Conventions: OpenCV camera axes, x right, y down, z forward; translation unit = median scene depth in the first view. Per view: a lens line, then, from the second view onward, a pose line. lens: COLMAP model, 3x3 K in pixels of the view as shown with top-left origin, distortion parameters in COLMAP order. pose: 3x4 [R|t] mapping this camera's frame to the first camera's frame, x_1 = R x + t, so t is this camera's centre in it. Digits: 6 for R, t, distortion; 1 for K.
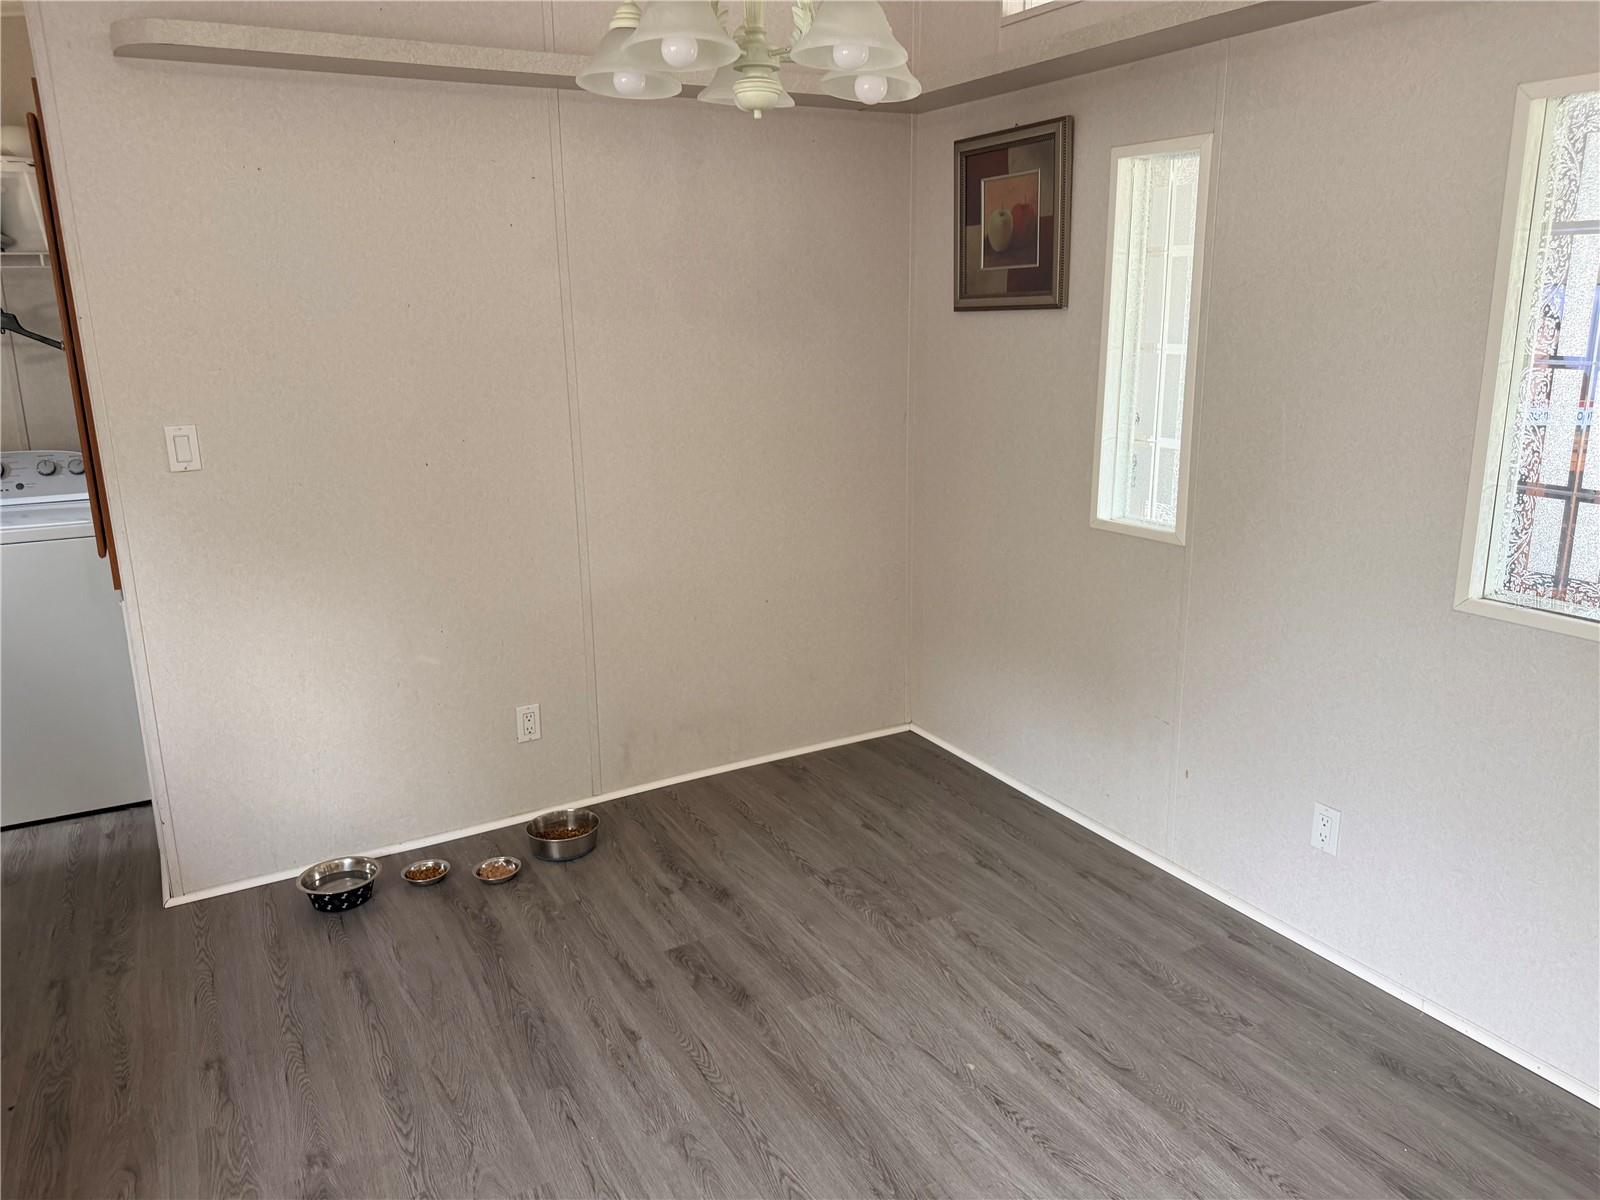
lens RADIAL K [[1154.0, 0, 798.9], [0, 1154.0, 588.9], [0, 0, 1]] dist [0.005724, -0.004704]
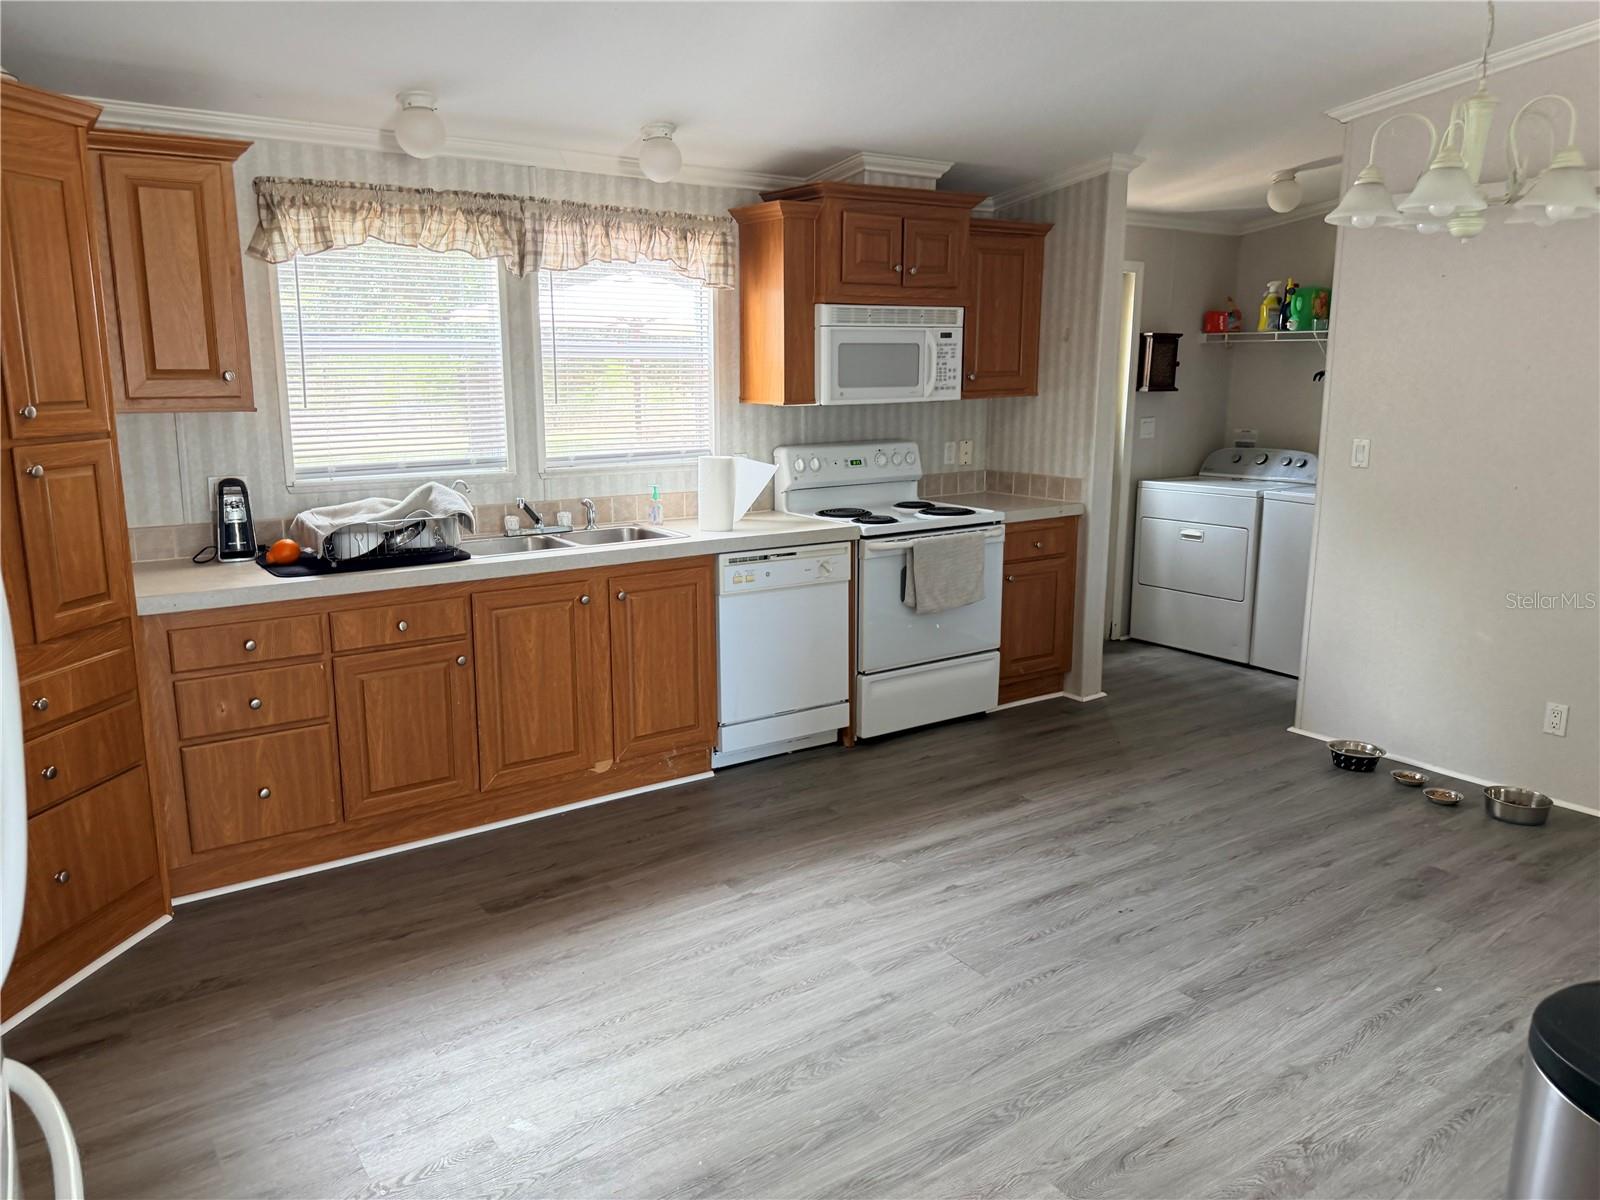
lens RADIAL K [[1154.0, 0, 798.9], [0, 1154.0, 588.9], [0, 0, 1]] dist [0.005724, -0.004704]
pose [[0.105851, 0.213908, -0.971102, 0.979177], [-0.255515, 0.949648, 0.181330, -0.034057], [0.960993, 0.228937, 0.155178, 0.047310]]
